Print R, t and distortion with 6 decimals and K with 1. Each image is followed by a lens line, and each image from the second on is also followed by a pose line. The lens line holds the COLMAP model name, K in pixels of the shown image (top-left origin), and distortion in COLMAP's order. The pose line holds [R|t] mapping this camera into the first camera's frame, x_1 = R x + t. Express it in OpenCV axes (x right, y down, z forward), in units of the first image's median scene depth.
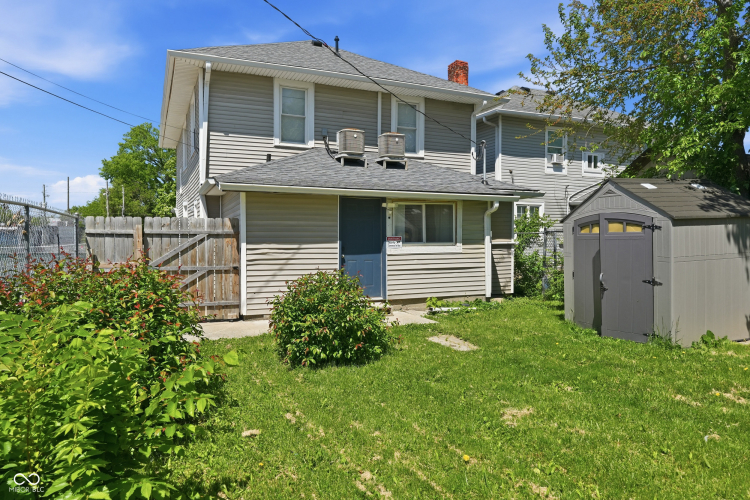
lens RADIAL K [[543.0, 0, 379.5], [0, 543.0, 226.1], [0, 0, 1]] dist [-0.007227, -0.001690]
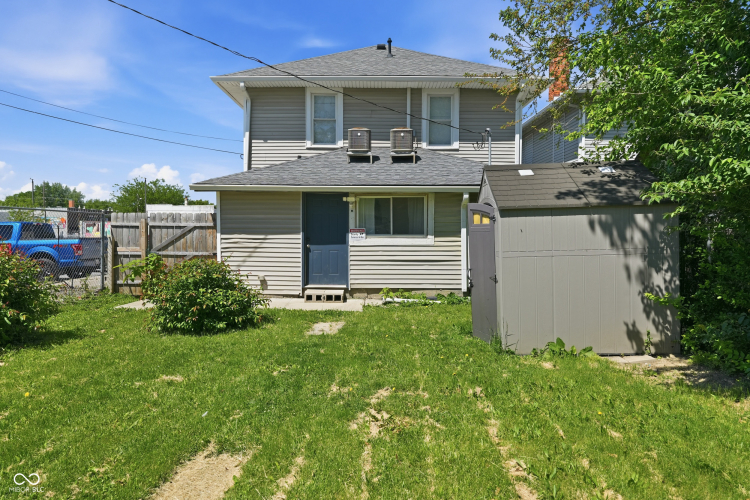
lens RADIAL K [[543.0, 0, 379.5], [0, 543.0, 226.1], [0, 0, 1]] dist [-0.007227, -0.001690]
pose [[0.893132, 0.000423, -0.449794, 0.544321], [0.005007, 0.999928, 0.010882, 0.002935], [0.449766, -0.011971, 0.893066, 0.075099]]
